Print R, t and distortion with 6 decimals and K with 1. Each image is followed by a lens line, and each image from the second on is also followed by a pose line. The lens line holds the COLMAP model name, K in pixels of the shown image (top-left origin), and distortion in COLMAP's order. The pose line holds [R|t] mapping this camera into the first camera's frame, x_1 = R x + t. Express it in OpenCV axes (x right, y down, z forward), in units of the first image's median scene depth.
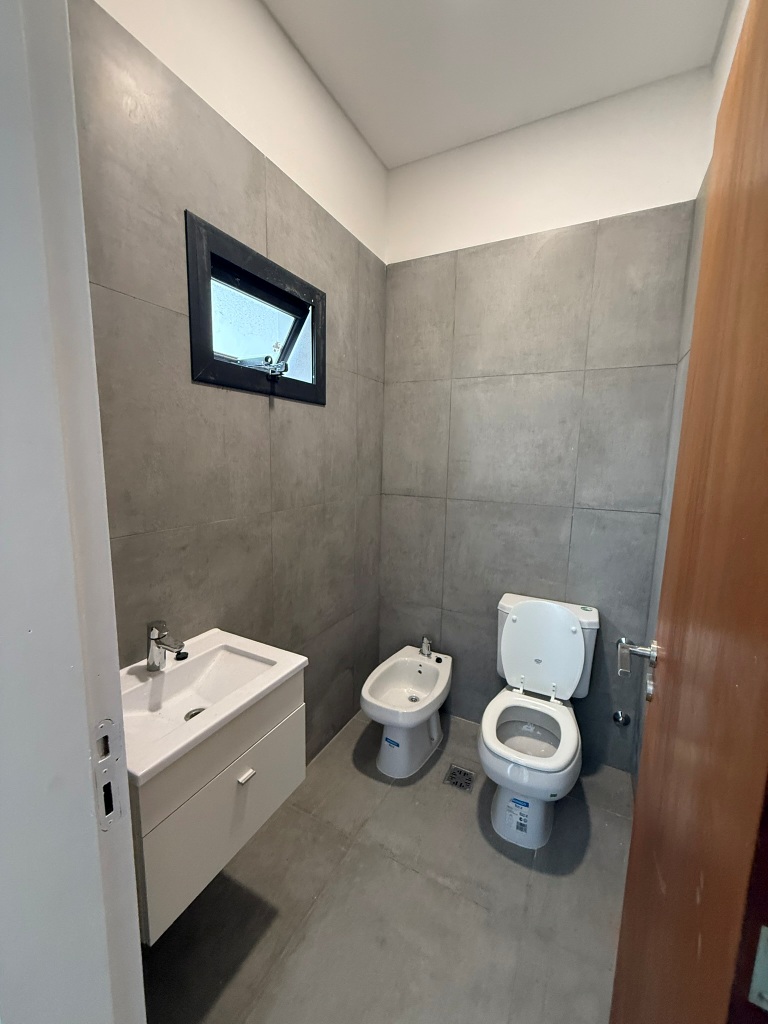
lens RADIAL K [[410.3, 0, 385.7], [0, 410.3, 512.4], [0, 0, 1]] dist [0.002161, 0.000390]
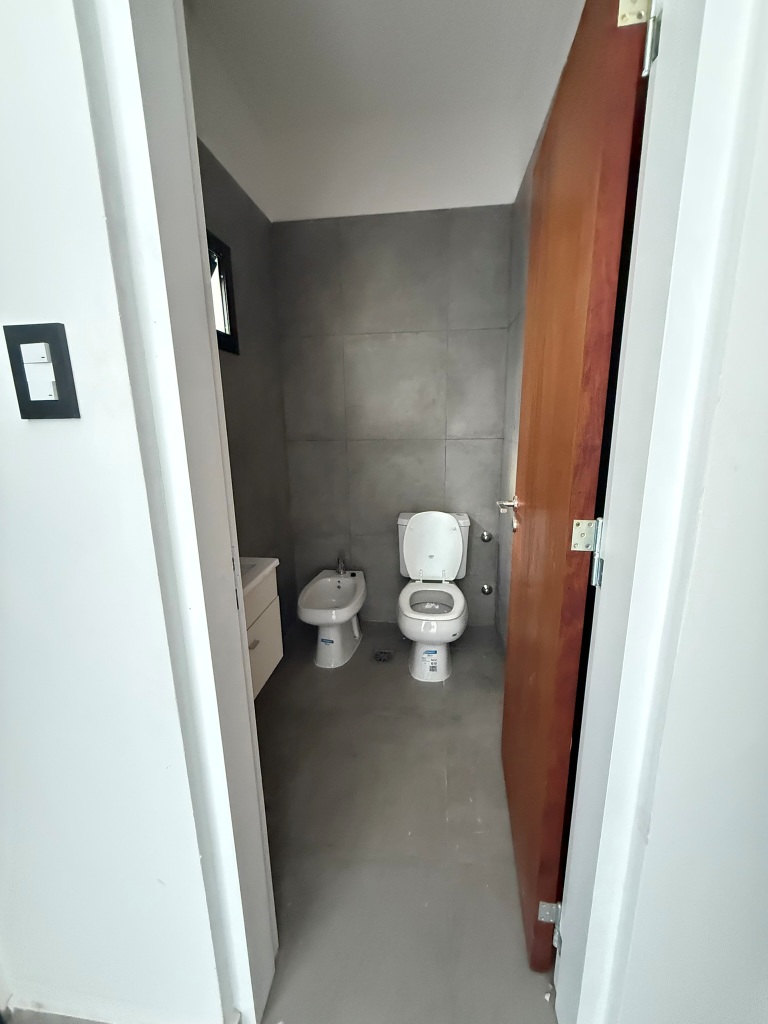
lens RADIAL K [[410.3, 0, 387.5], [0, 410.3, 512.0], [0, 0, 1]] dist [0.002161, 0.000390]
pose [[0.936322, -0.111074, 0.333111, -0.181652], [0.083457, 0.991862, 0.096144, 0.079263], [-0.341079, -0.062221, 0.937973, -0.179695]]
